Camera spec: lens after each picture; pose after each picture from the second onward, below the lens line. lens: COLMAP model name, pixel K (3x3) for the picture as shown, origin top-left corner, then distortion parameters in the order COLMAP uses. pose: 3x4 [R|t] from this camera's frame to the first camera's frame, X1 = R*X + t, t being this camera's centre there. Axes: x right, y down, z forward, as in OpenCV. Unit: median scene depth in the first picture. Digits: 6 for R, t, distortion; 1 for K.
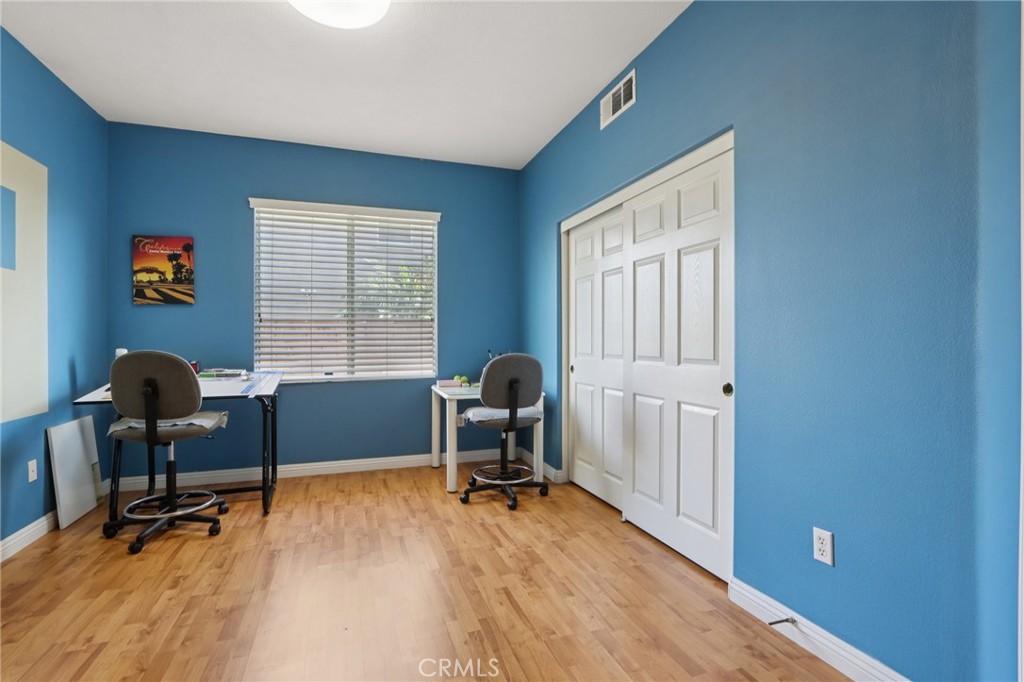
lens RADIAL K [[481.4, 0, 511.8], [0, 481.4, 338.7], [0, 0, 1]] dist [-0.010716, 0.001858]
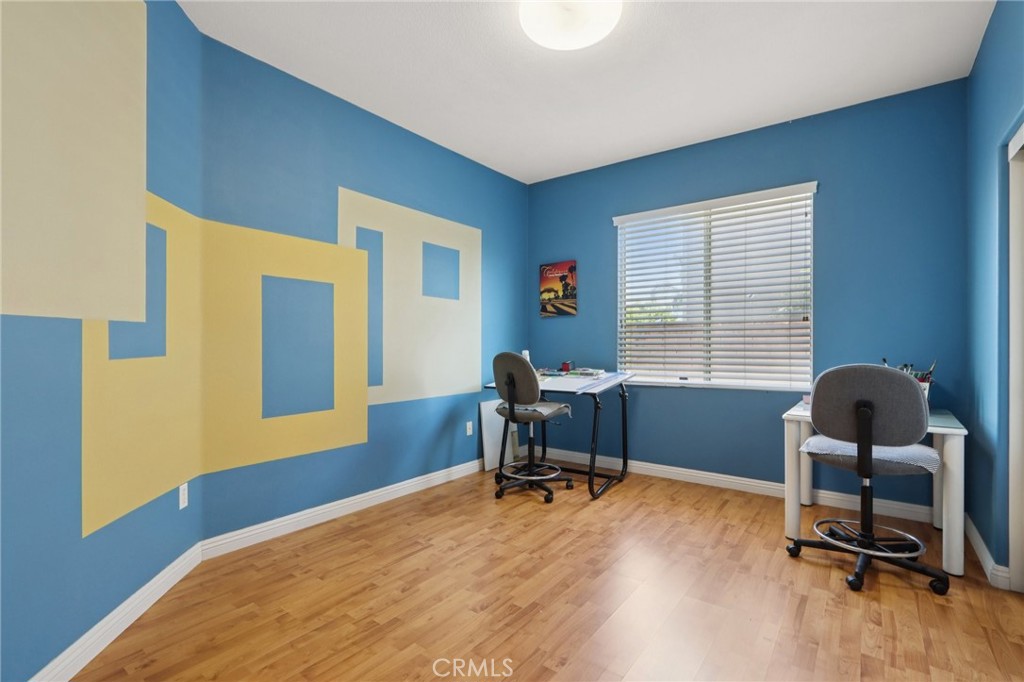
lens RADIAL K [[481.4, 0, 507.9], [0, 481.4, 344.1], [0, 0, 1]] dist [-0.010716, 0.001858]
pose [[0.543301, 0.000929, -0.839537, 0.297575], [0.002030, 0.999995, 0.002420, -0.000221], [0.839535, -0.003019, 0.543297, 0.202597]]
